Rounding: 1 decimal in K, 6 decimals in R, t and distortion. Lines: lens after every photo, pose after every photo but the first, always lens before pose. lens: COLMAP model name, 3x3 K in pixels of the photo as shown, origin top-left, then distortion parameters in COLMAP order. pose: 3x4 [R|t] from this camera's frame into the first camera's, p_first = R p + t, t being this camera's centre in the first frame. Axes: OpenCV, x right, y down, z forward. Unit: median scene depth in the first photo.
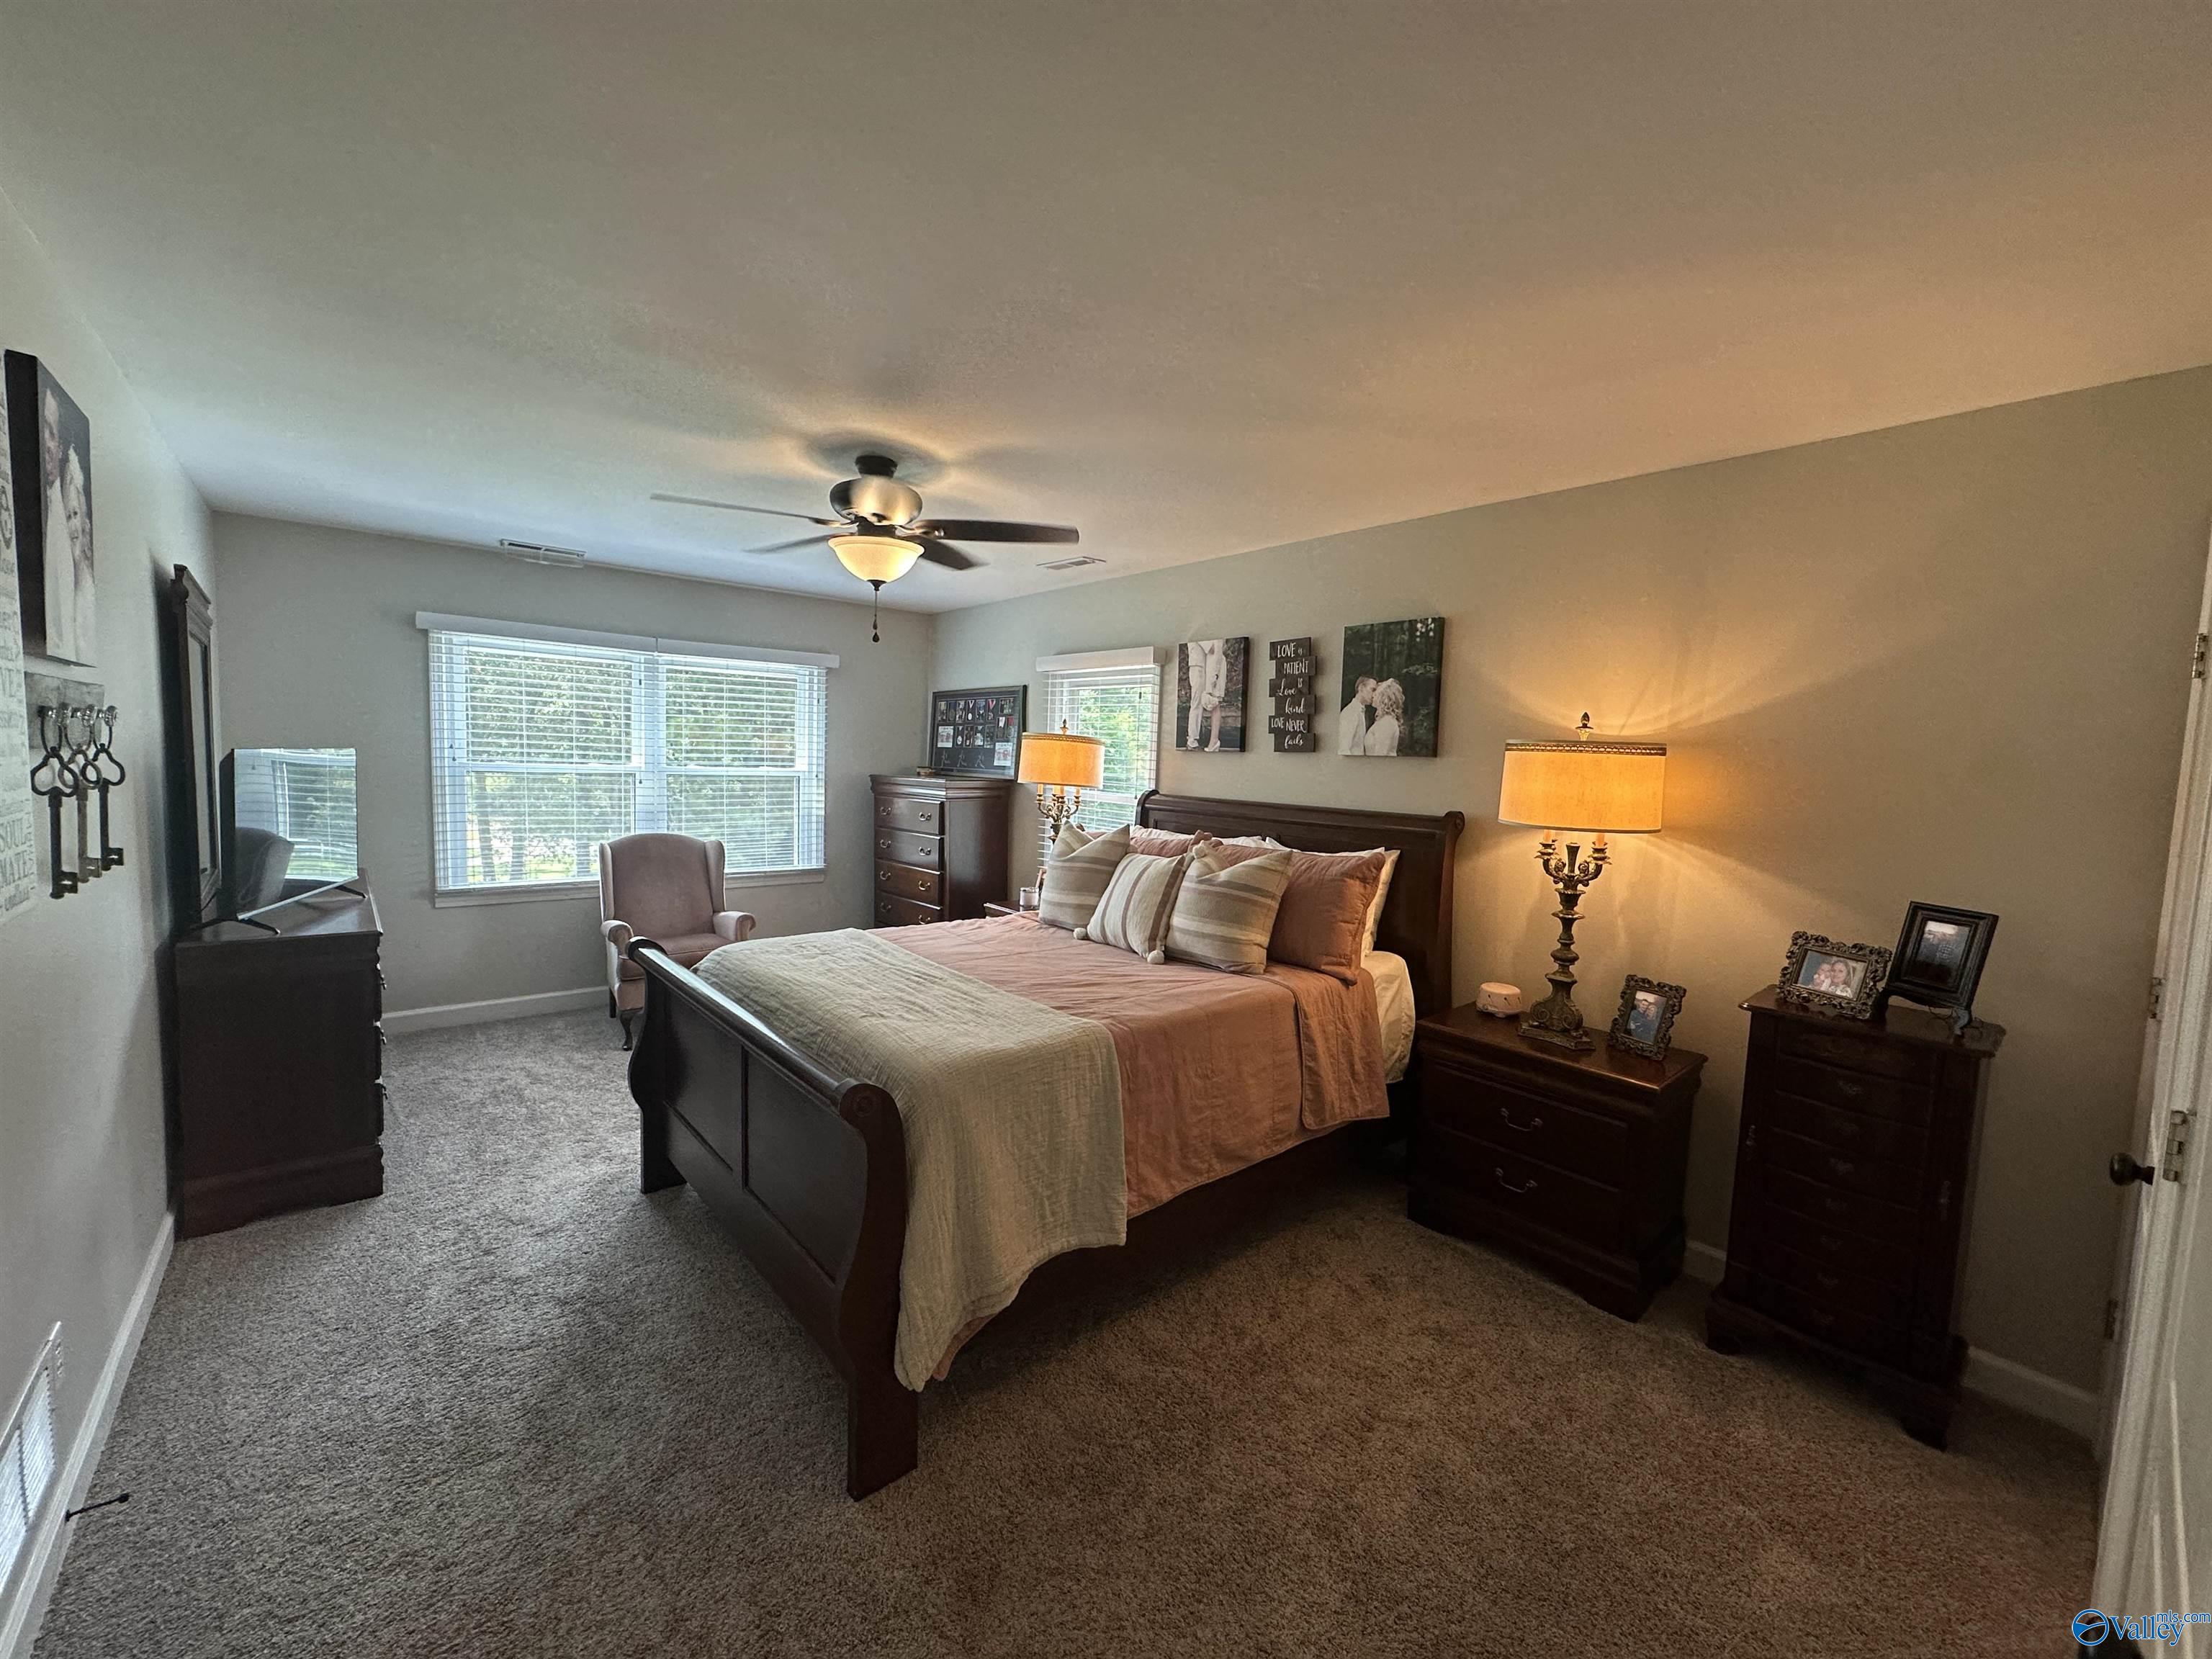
lens RADIAL K [[888.7, 0, 1110.0], [0, 888.7, 826.2], [0, 0, 1]] dist [0.001307, 0.000100]
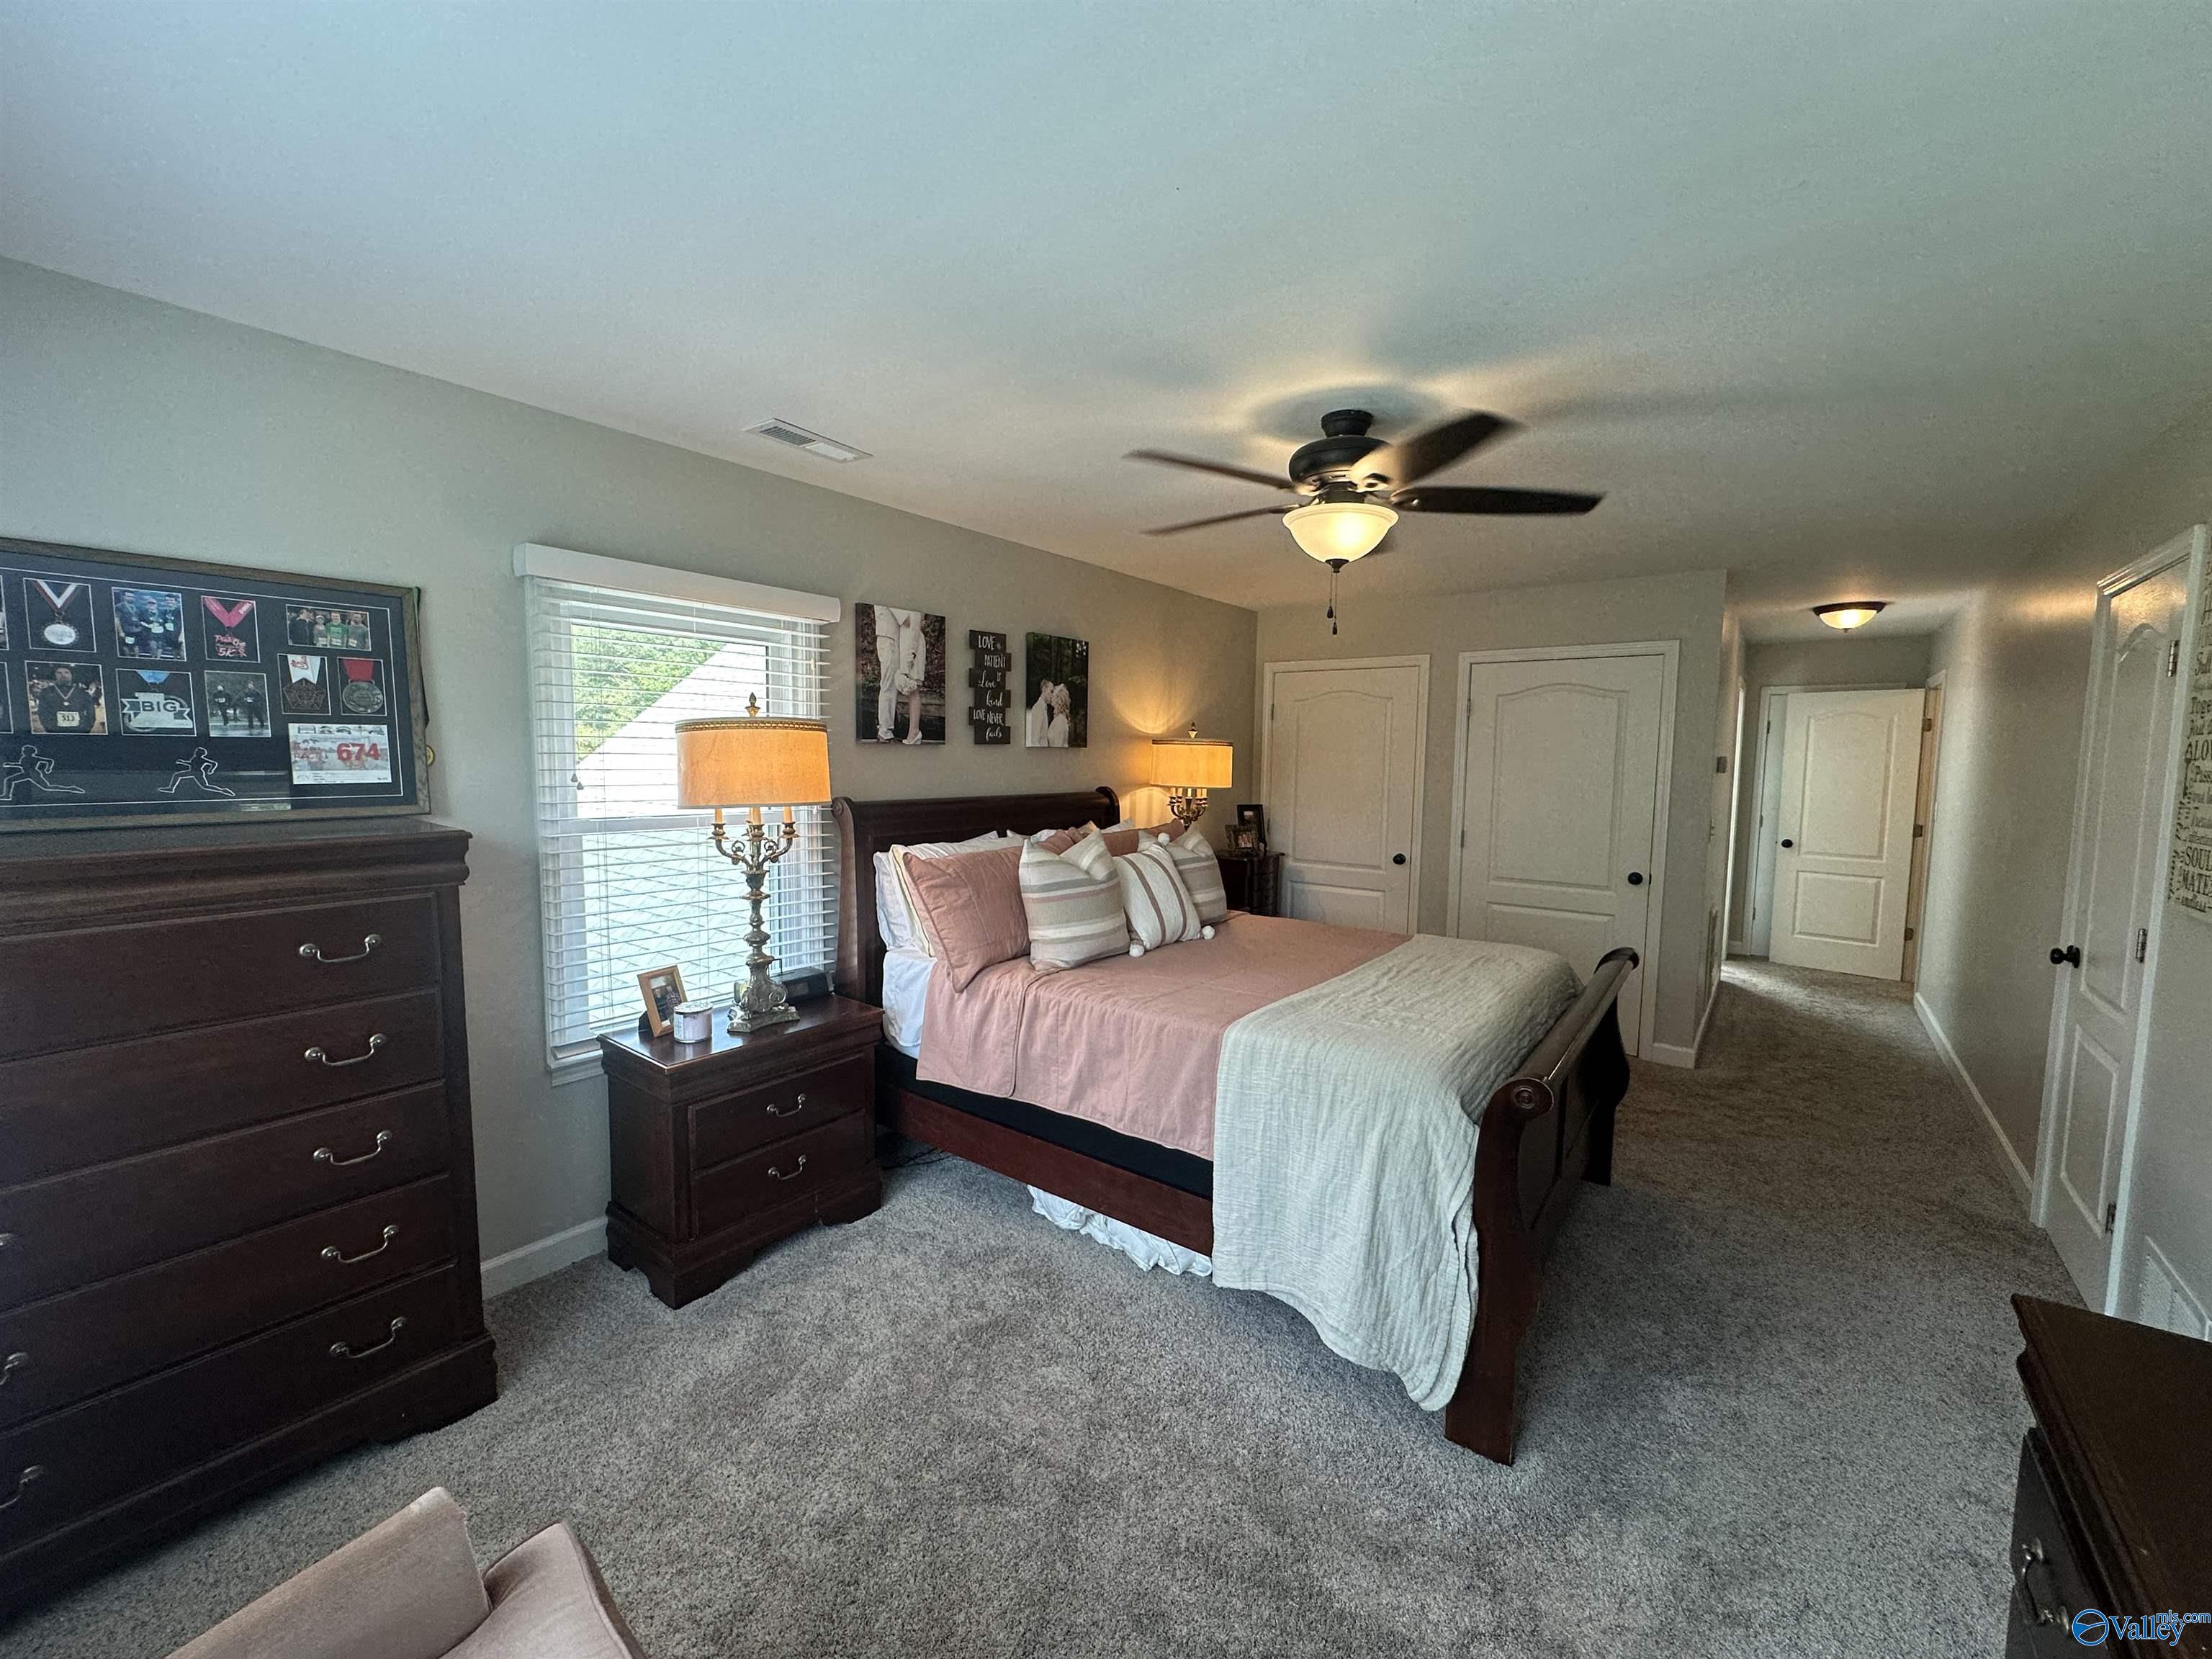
lens RADIAL K [[888.7, 0, 1110.0], [0, 888.7, 826.2], [0, 0, 1]] dist [0.001307, 0.000100]
pose [[-0.216305, -0.098762, 0.971318, -0.786291], [0.076774, 0.990069, 0.117766, -0.096892], [-0.973302, 0.100046, -0.206575, 1.051449]]
